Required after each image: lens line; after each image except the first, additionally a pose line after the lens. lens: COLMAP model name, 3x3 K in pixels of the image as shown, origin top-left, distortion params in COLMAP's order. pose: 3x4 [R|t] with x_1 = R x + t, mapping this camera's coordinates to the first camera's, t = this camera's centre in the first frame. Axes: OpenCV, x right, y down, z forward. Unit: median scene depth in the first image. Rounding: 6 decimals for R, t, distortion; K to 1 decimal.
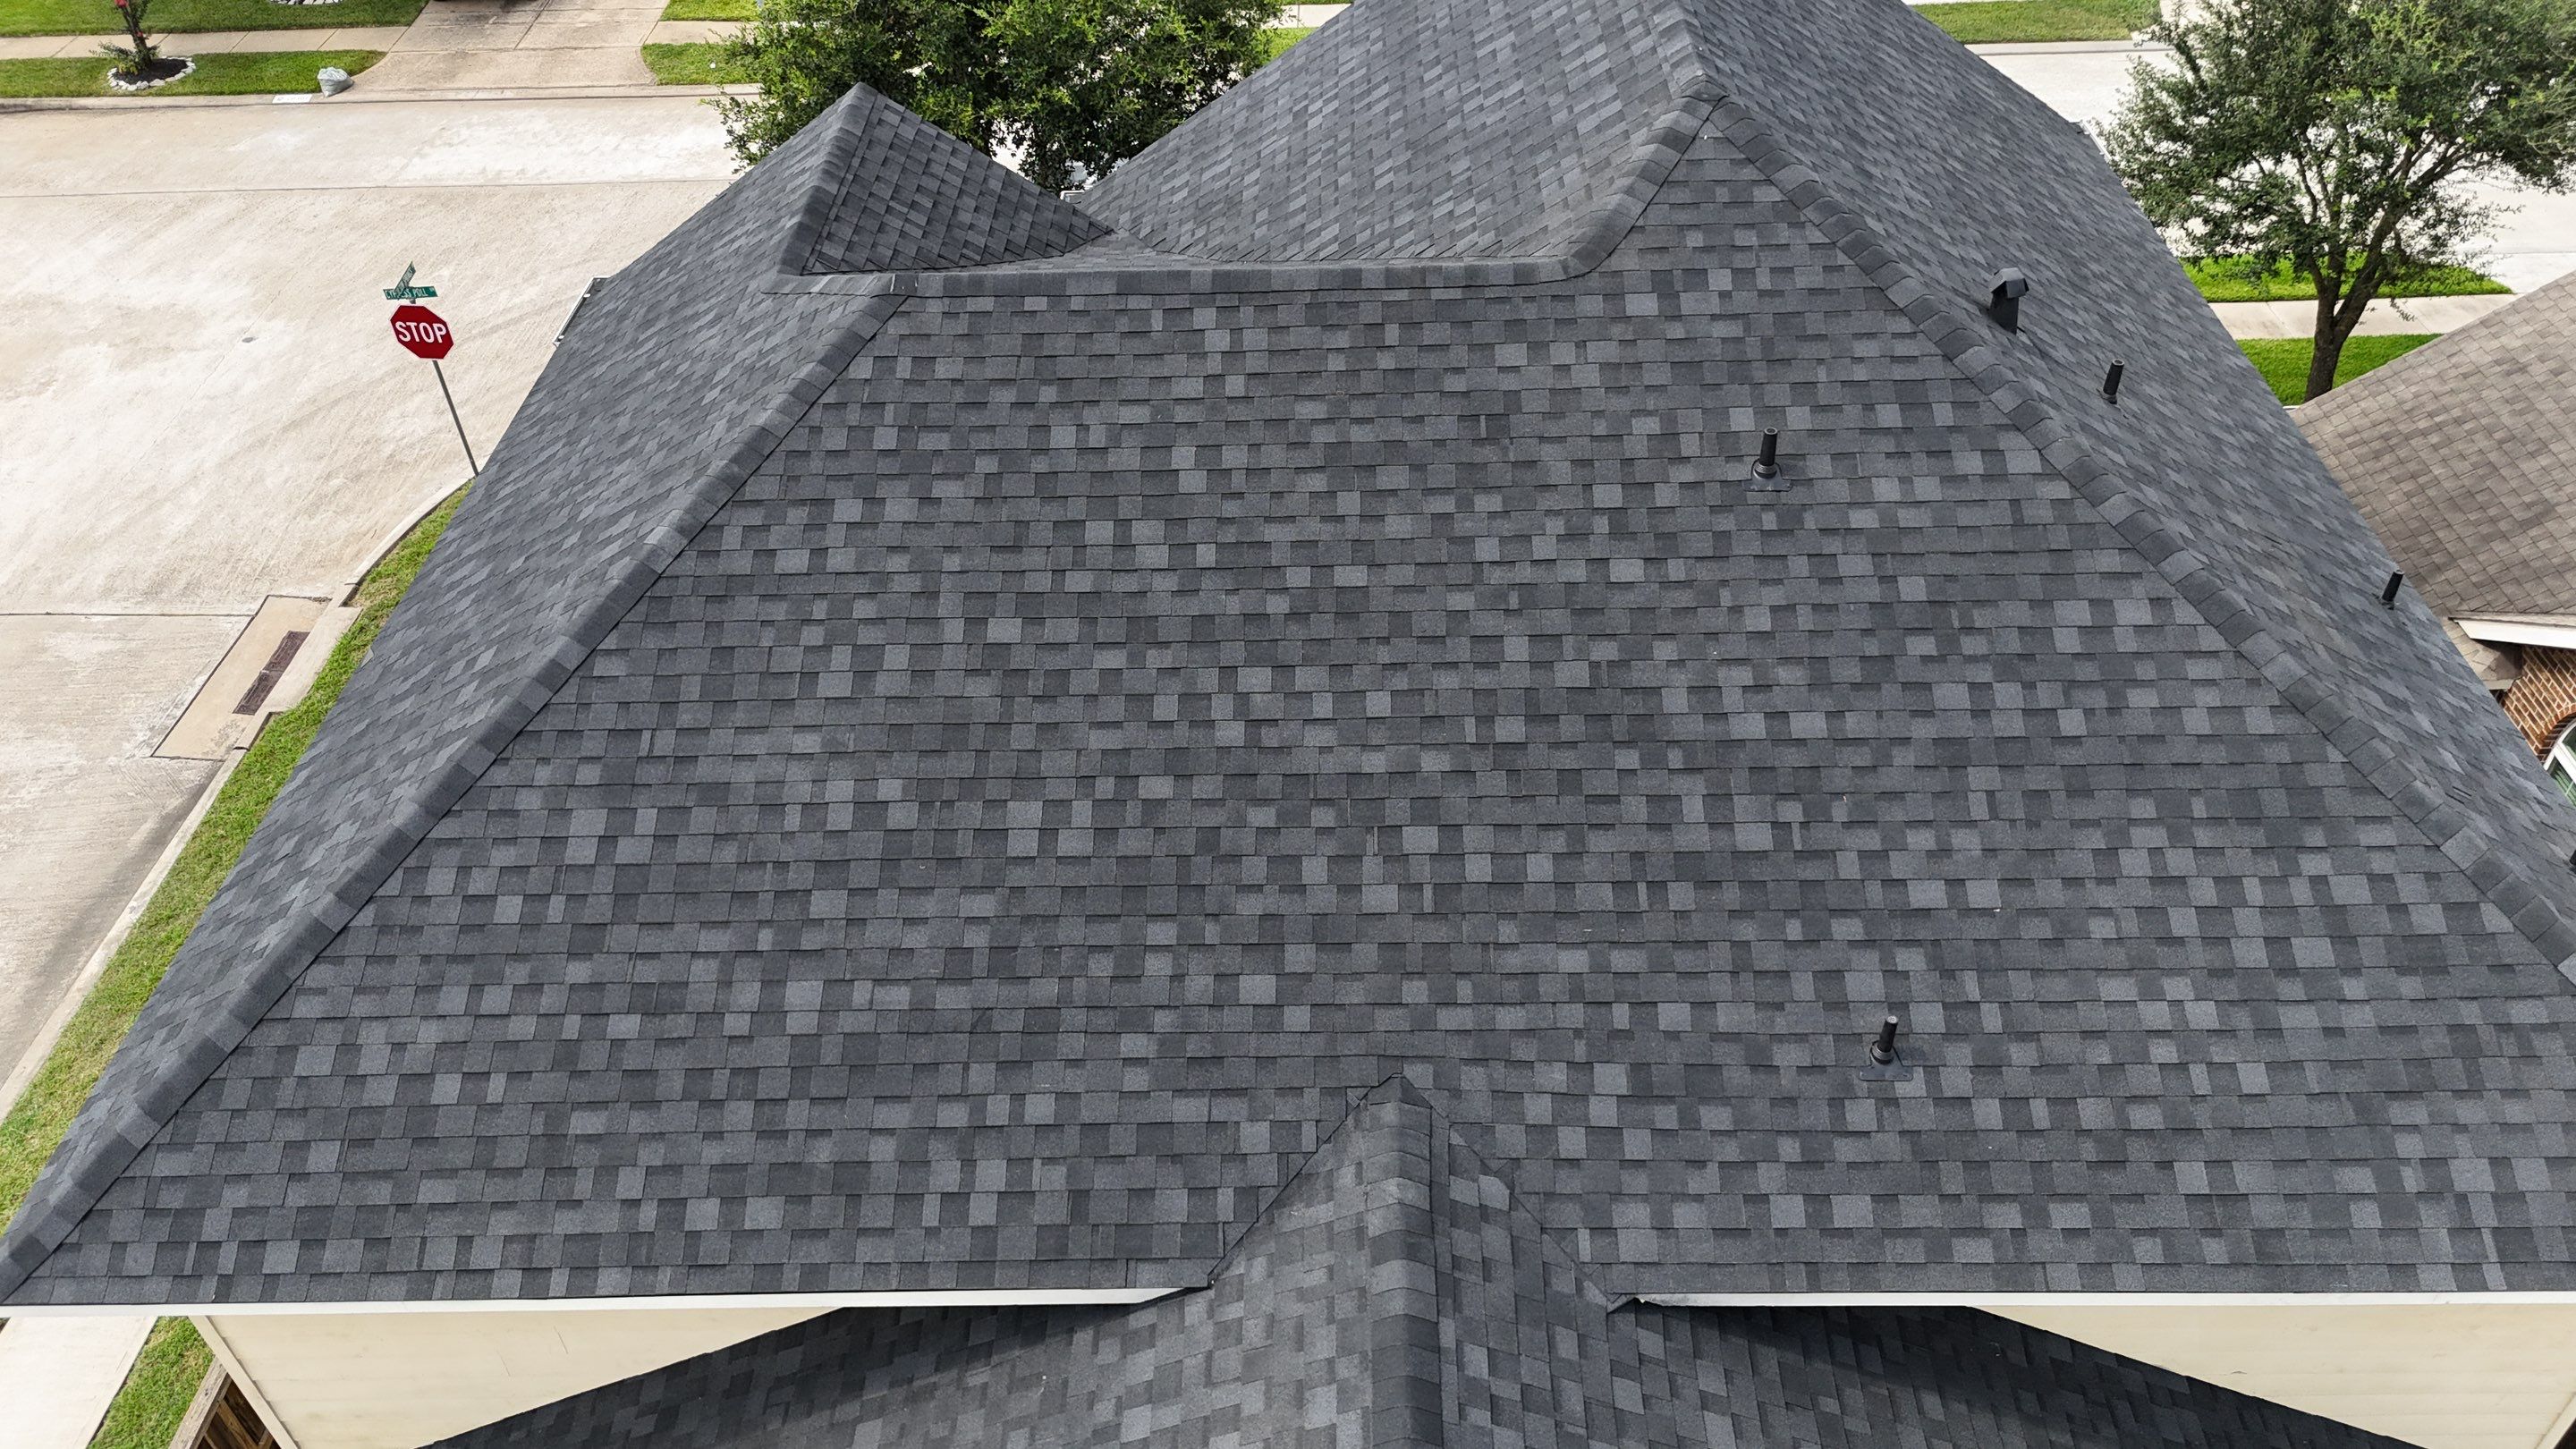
lens RADIAL K [[1892.8, 0, 1299.5], [0, 1892.8, 721.1], [0, 0, 1]] dist [0.084171, -0.096434]
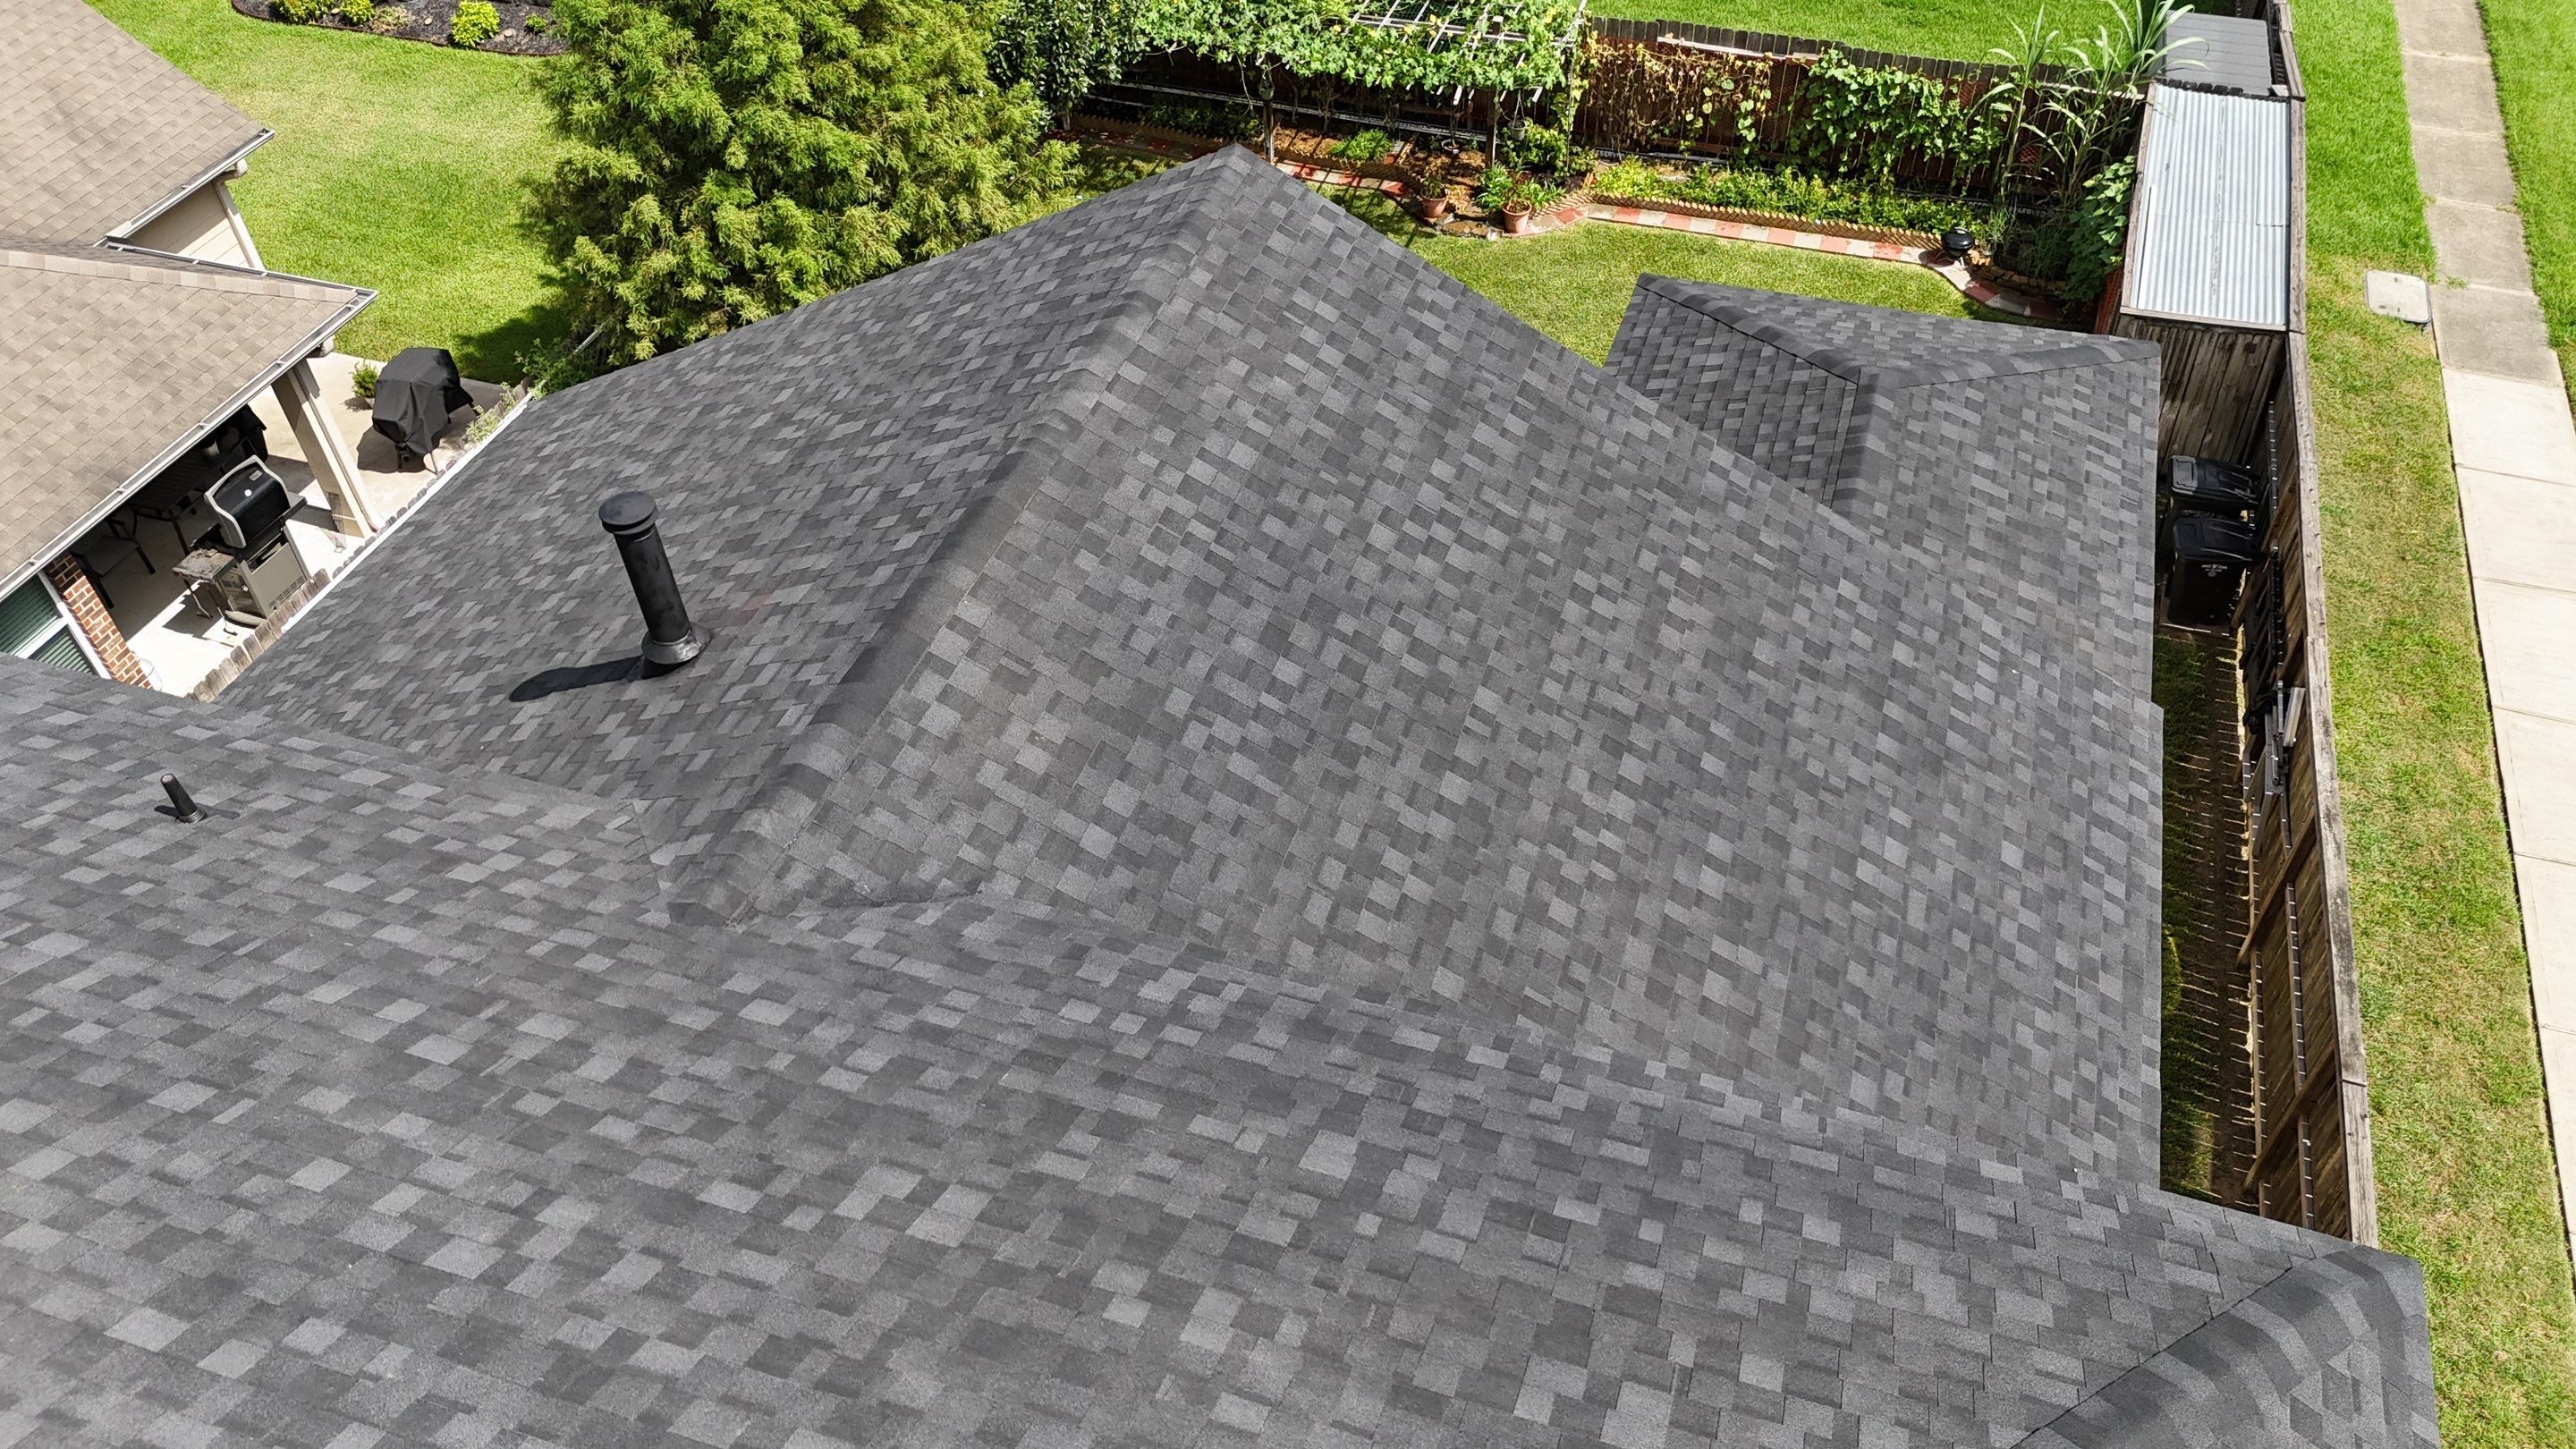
lens RADIAL K [[1892.8, 0, 1289.3], [0, 1892.8, 718.3], [0, 0, 1]] dist [0.084171, -0.096434]
pose [[-0.951446, -0.170853, 0.256047, -0.383808], [0.238443, 0.116978, 0.964086, -0.544309], [-0.194668, 0.978328, -0.070560, 0.851936]]
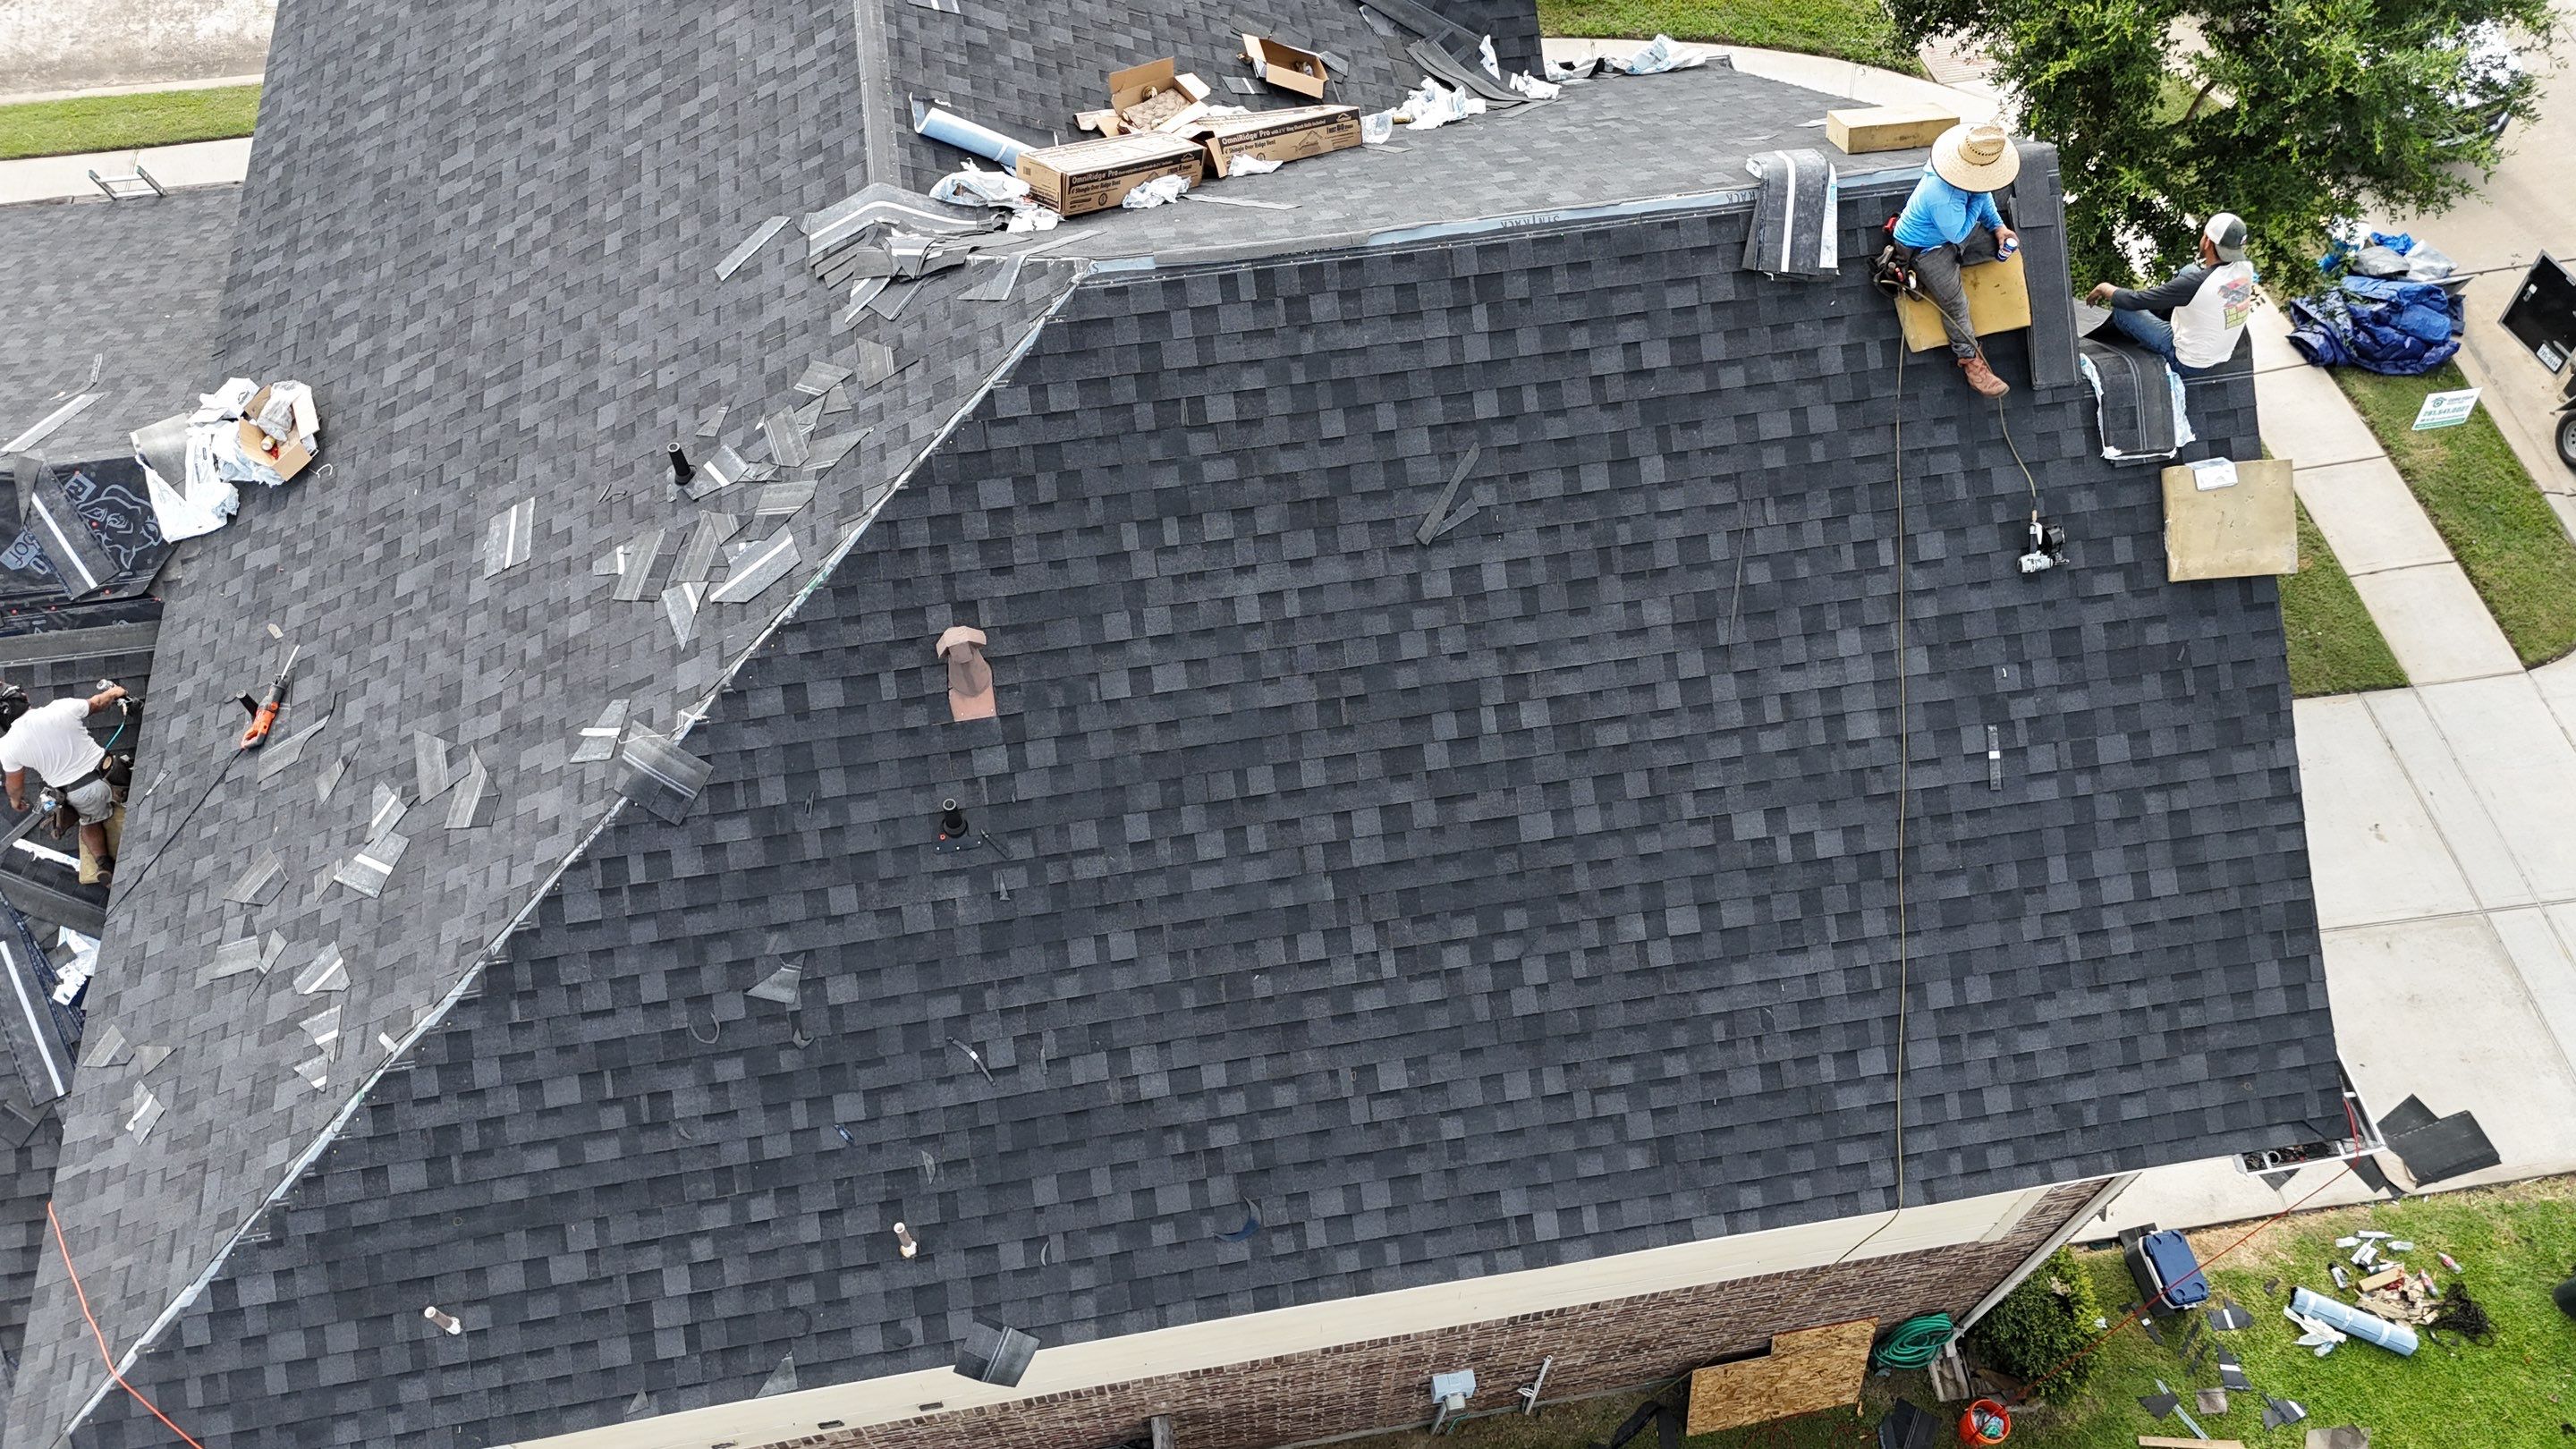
lens RADIAL K [[1892.8, 0, 1288.3], [0, 1892.8, 715.9], [0, 0, 1]] dist [0.084171, -0.096434]
pose [[0.175375, 0.844529, -0.505978, 0.995064], [-0.641591, 0.487859, 0.591907, -0.948496], [0.746729, 0.220825, 0.627401, 0.657571]]
